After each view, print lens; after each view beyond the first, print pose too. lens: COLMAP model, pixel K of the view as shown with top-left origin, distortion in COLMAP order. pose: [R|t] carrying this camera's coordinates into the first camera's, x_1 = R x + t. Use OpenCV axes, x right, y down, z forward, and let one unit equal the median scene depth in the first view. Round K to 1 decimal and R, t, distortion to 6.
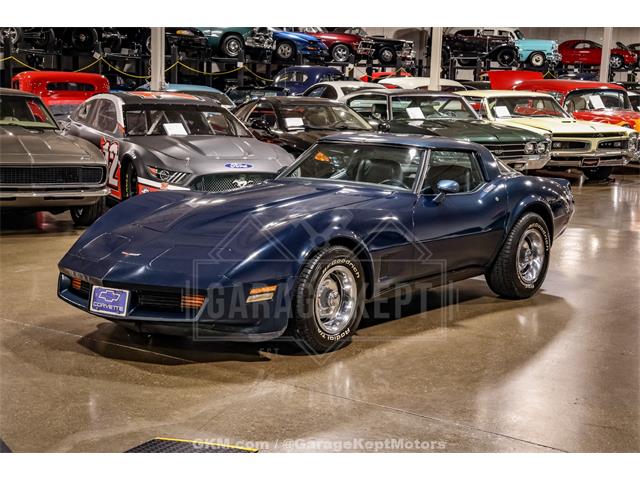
lens RADIAL K [[1661.9, 0, 320.0], [0, 1661.9, 240.0], [0, 0, 1]] dist [0.467665, -0.365784]
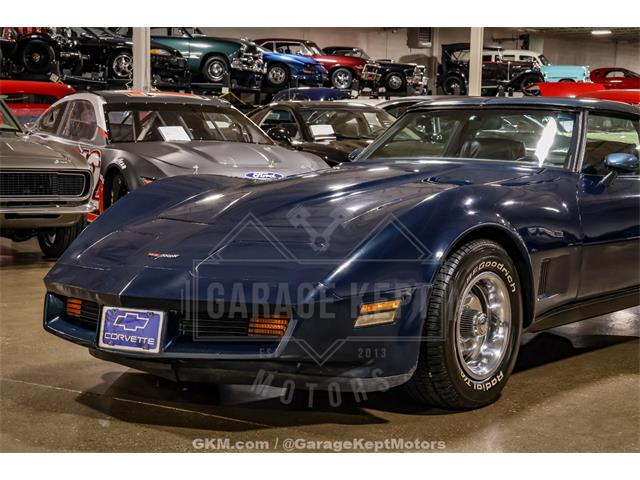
lens RADIAL K [[1651.3, 0, 320.0], [0, 1651.3, 240.0], [0, 0, 1]] dist [0.415383, 0.252015]
pose [[0.998982, -0.013338, 0.043101, -0.053547], [0.015762, 0.998284, -0.056390, 0.025593], [-0.042275, 0.057012, 0.997478, 0.246863]]
